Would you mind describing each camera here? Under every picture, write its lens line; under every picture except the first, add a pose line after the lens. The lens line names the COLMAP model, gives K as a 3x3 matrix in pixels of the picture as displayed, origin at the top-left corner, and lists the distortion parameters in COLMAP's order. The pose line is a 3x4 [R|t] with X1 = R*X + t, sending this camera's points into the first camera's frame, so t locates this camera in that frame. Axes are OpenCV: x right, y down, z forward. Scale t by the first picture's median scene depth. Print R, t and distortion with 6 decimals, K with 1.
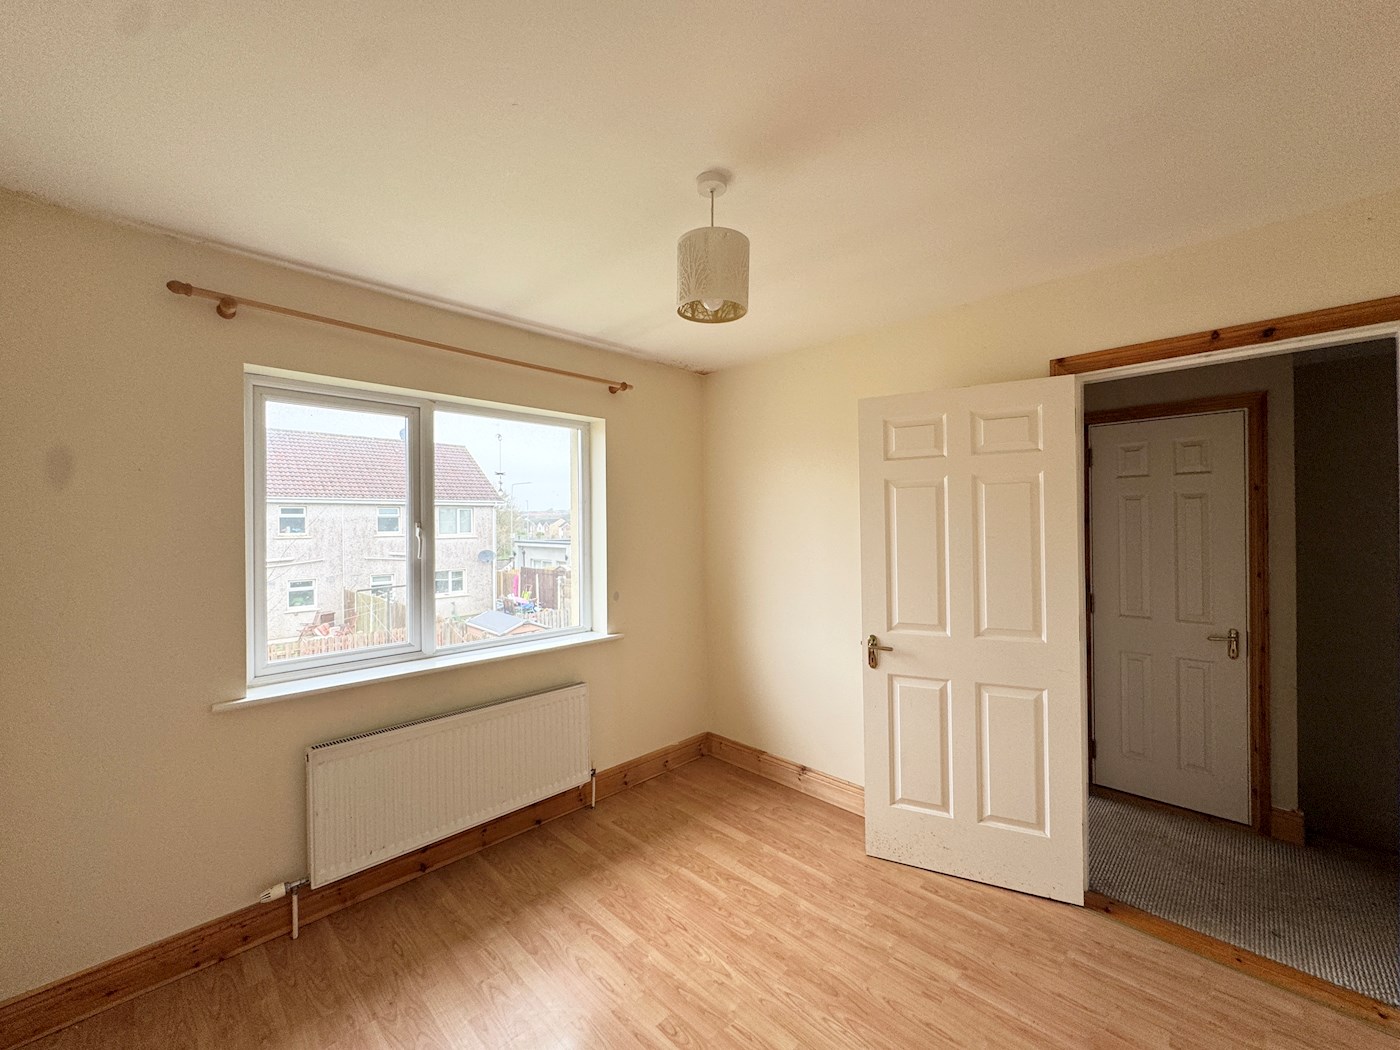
lens RADIAL K [[557.9, 0, 691.7], [0, 557.9, 525.0], [0, 0, 1]] dist [-0.001135, -0.000107]
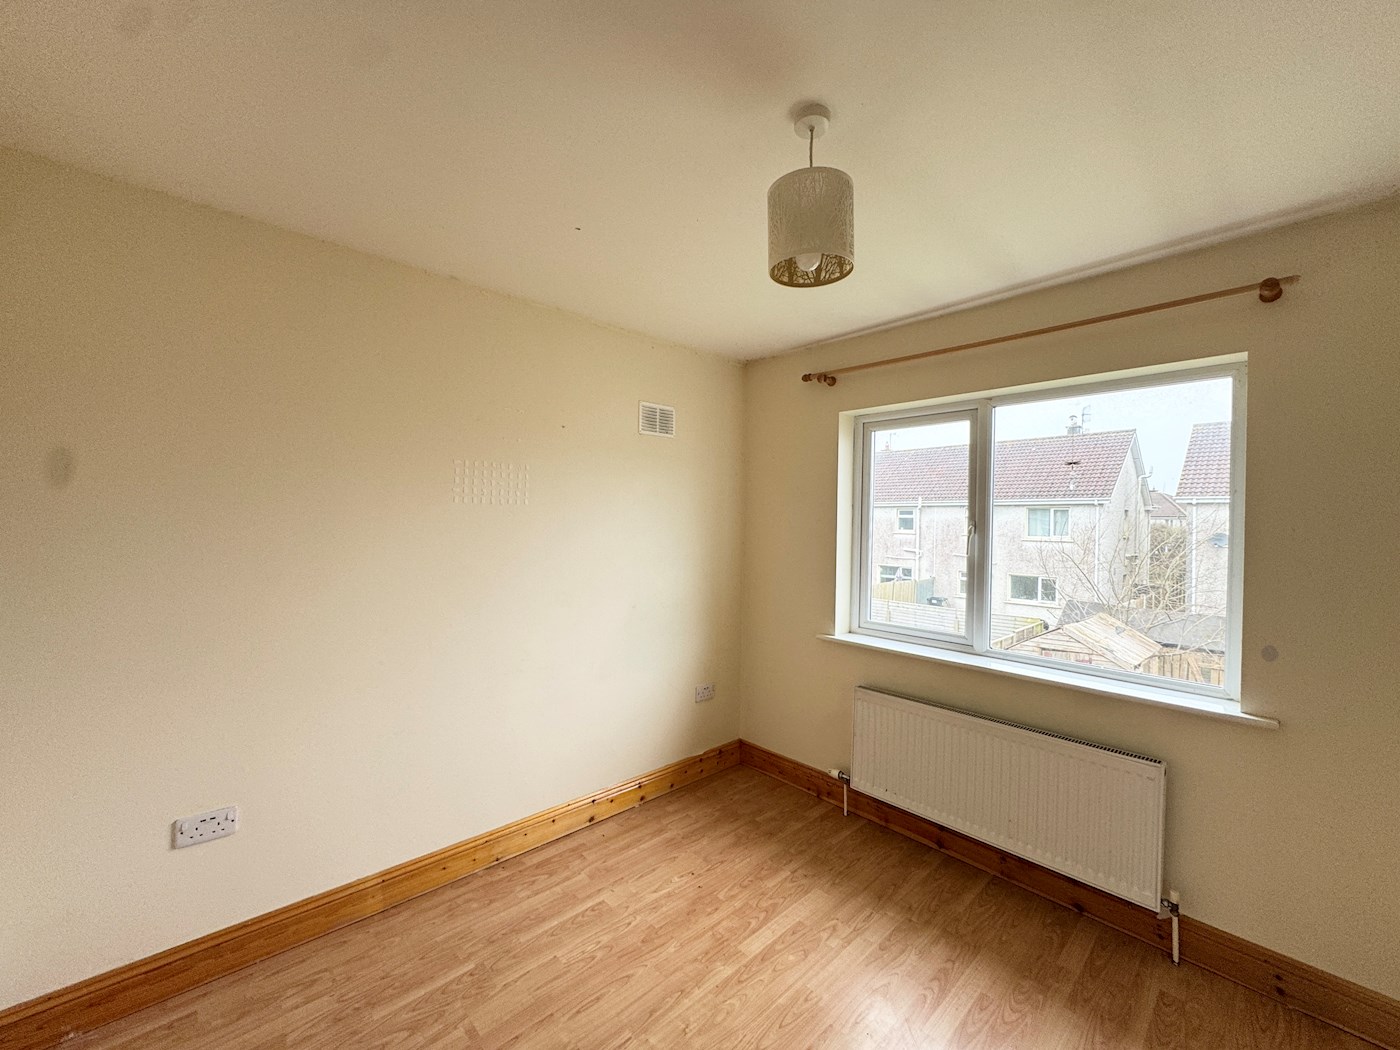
lens RADIAL K [[557.9, 0, 696.3], [0, 557.9, 523.8], [0, 0, 1]] dist [-0.001135, -0.000107]
pose [[-0.026518, 0.011209, -0.999585, 0.580174], [-0.020244, 0.999726, 0.011748, -0.000548], [0.999443, 0.020547, -0.026283, 0.543761]]
